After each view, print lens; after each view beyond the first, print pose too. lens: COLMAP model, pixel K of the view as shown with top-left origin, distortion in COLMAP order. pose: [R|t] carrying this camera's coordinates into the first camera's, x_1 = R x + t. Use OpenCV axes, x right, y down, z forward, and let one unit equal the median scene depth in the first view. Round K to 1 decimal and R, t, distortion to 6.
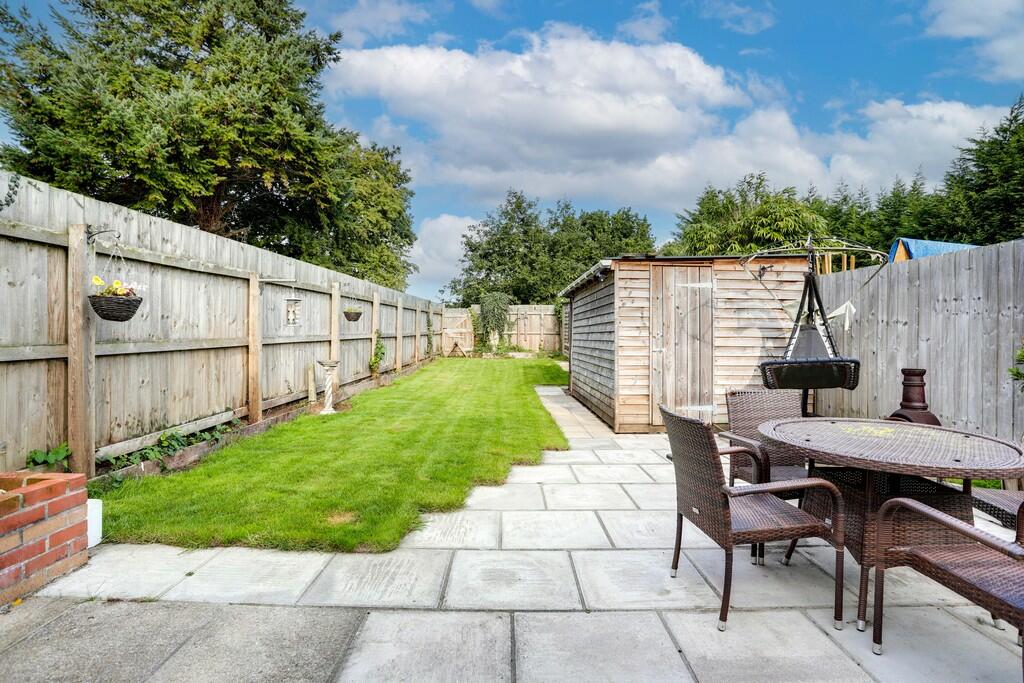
lens RADIAL K [[558.9, 0, 517.5], [0, 558.9, 336.8], [0, 0, 1]] dist [-0.096901, 0.047507]
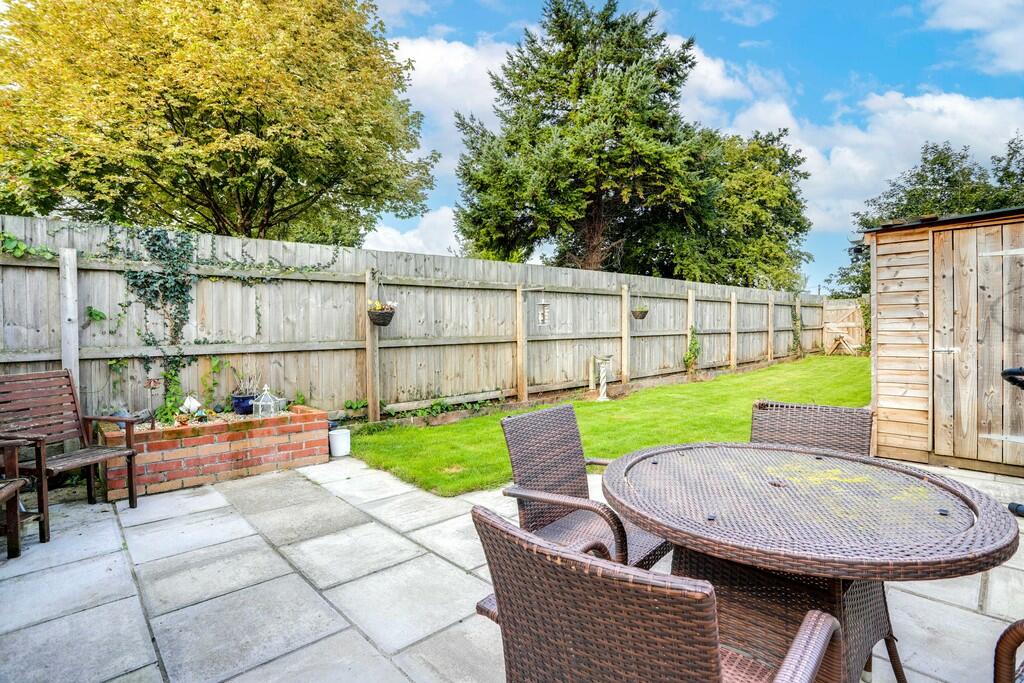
lens RADIAL K [[558.9, 0, 517.5], [0, 558.9, 336.8], [0, 0, 1]] dist [-0.096901, 0.047507]
pose [[0.629408, -0.002645, -0.777070, 0.427644], [0.008347, 0.999960, 0.003357, 0.000774], [0.777030, -0.008599, 0.629405, 0.138545]]
